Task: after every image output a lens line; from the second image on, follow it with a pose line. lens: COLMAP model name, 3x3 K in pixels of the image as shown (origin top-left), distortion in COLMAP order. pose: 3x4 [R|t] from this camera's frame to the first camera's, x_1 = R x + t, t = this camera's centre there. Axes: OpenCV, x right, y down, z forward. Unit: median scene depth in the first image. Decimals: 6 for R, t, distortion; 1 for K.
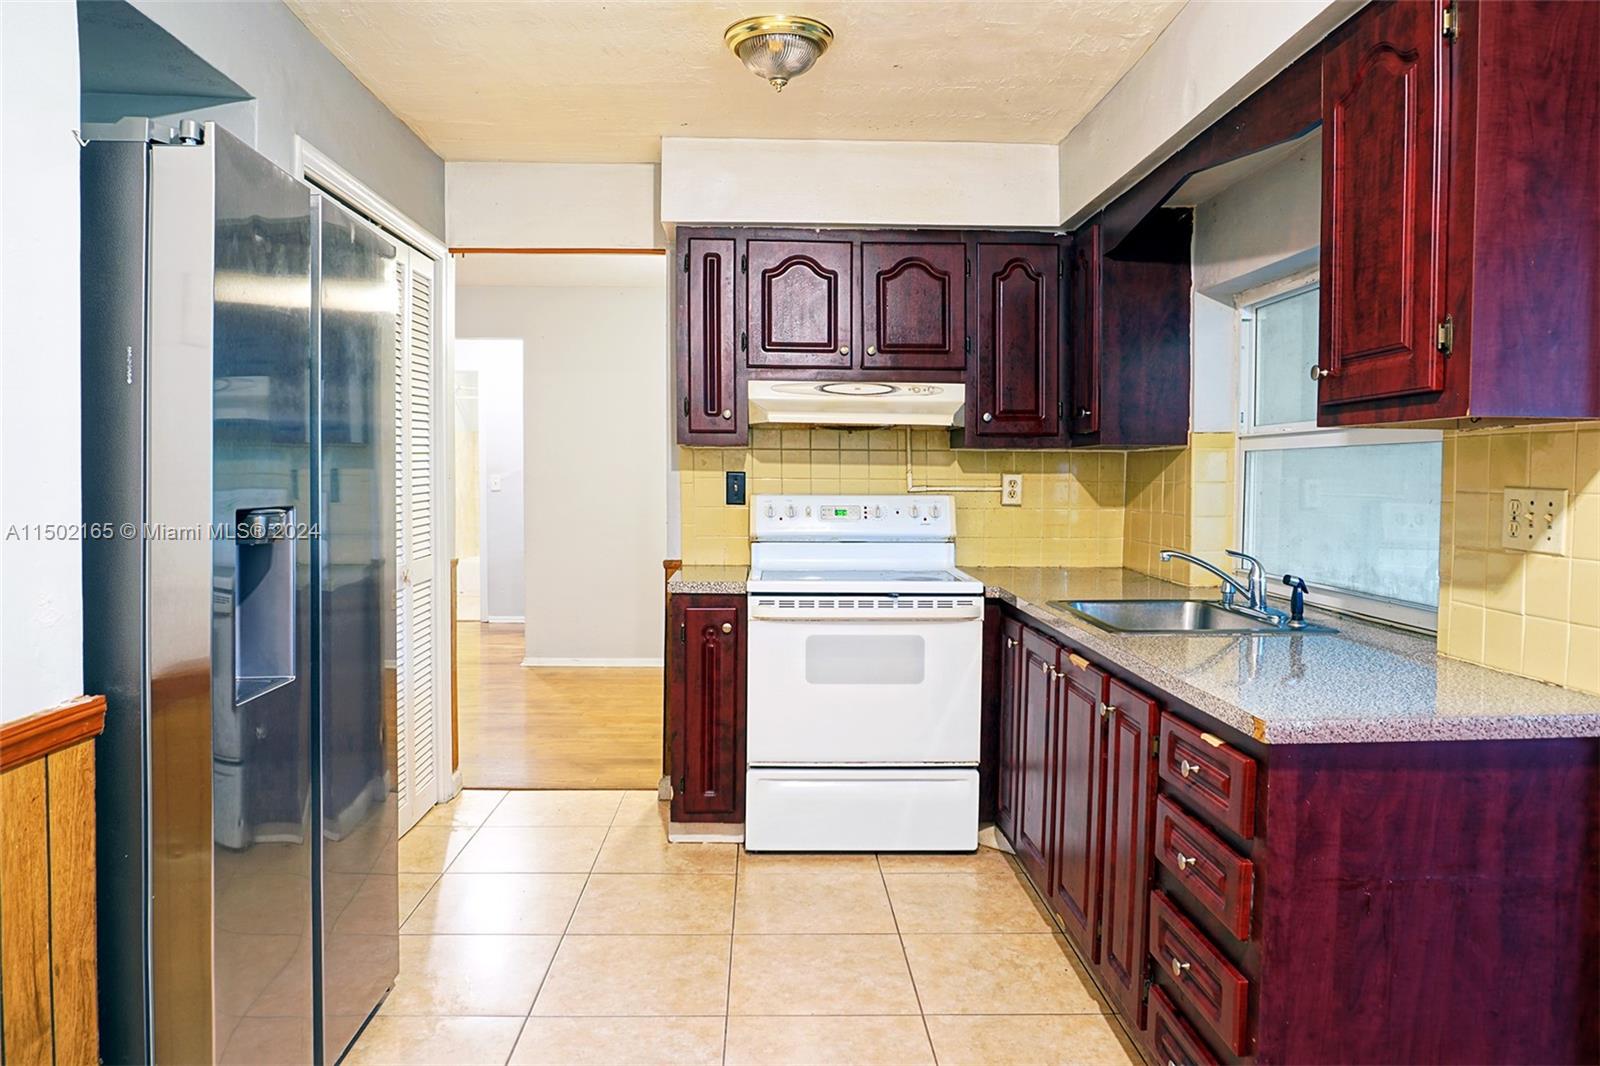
lens RADIAL K [[1059.7, 0, 782.7], [0, 1059.7, 449.7], [0, 0, 1]] dist [-0.043835, 0.012808]
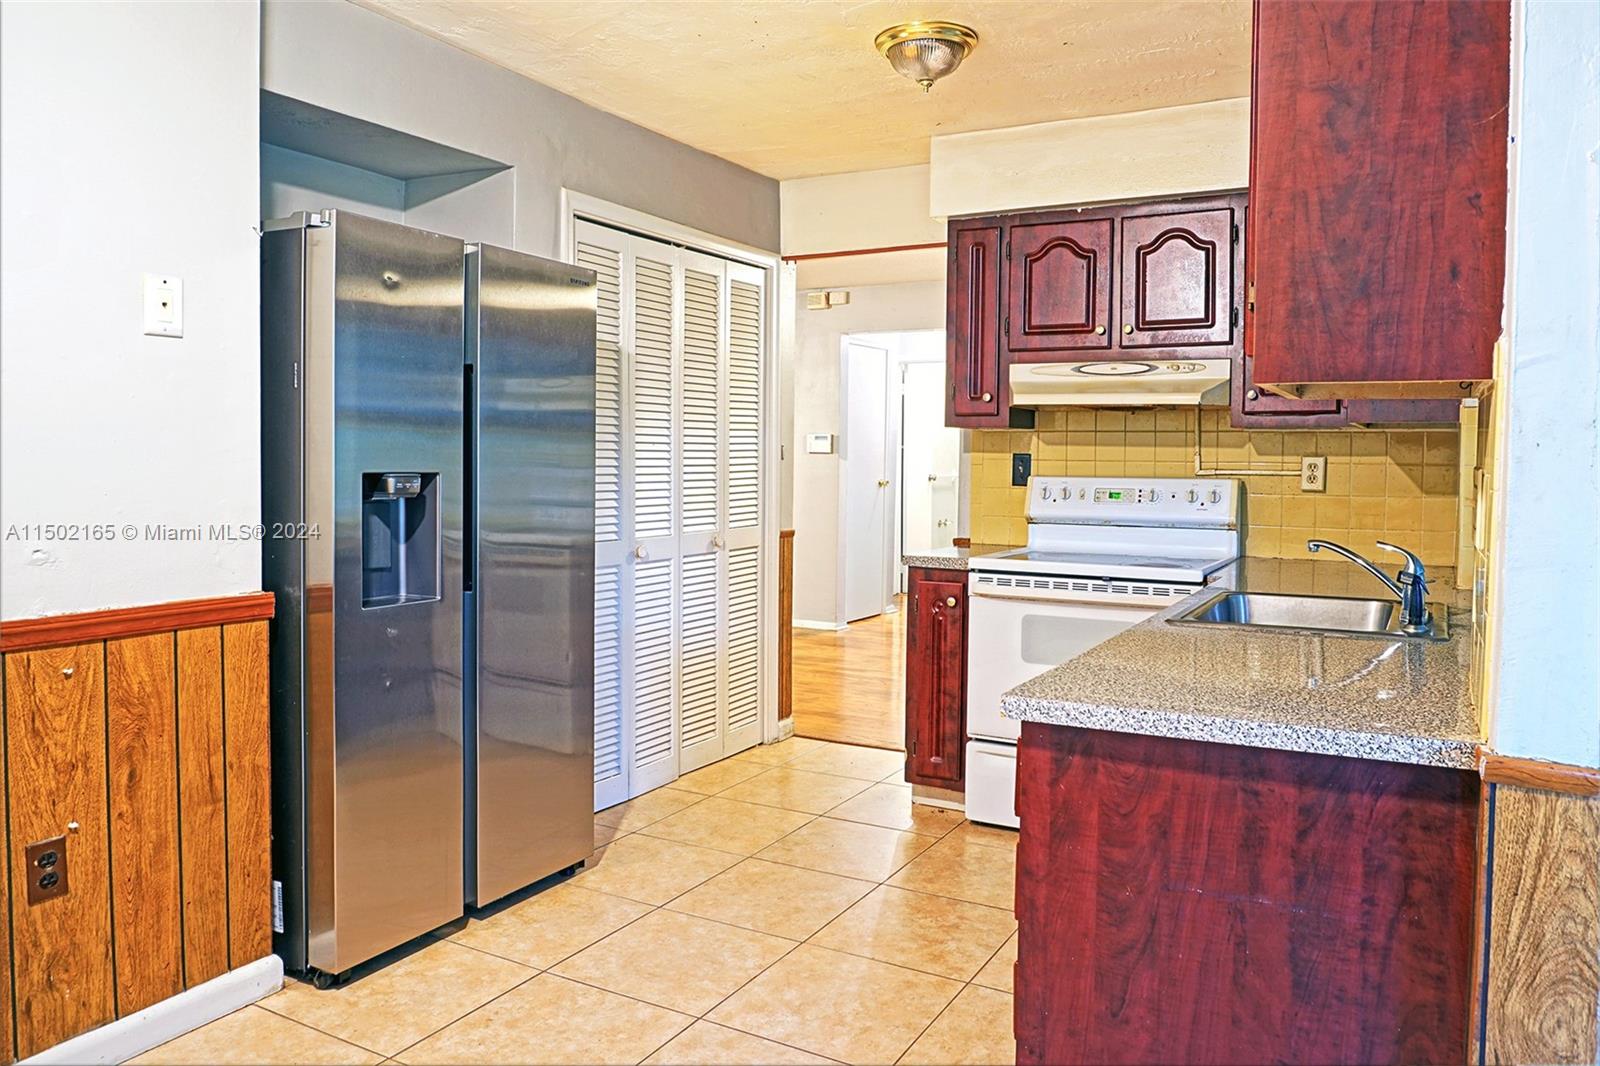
lens RADIAL K [[1059.7, 0, 796.3], [0, 1059.7, 404.6], [0, 0, 1]] dist [-0.043835, 0.012808]
pose [[0.876673, -0.018966, -0.480712, 0.468811], [0.004745, 0.999515, -0.030782, 0.007632], [0.481062, 0.024705, 0.876338, 0.011567]]
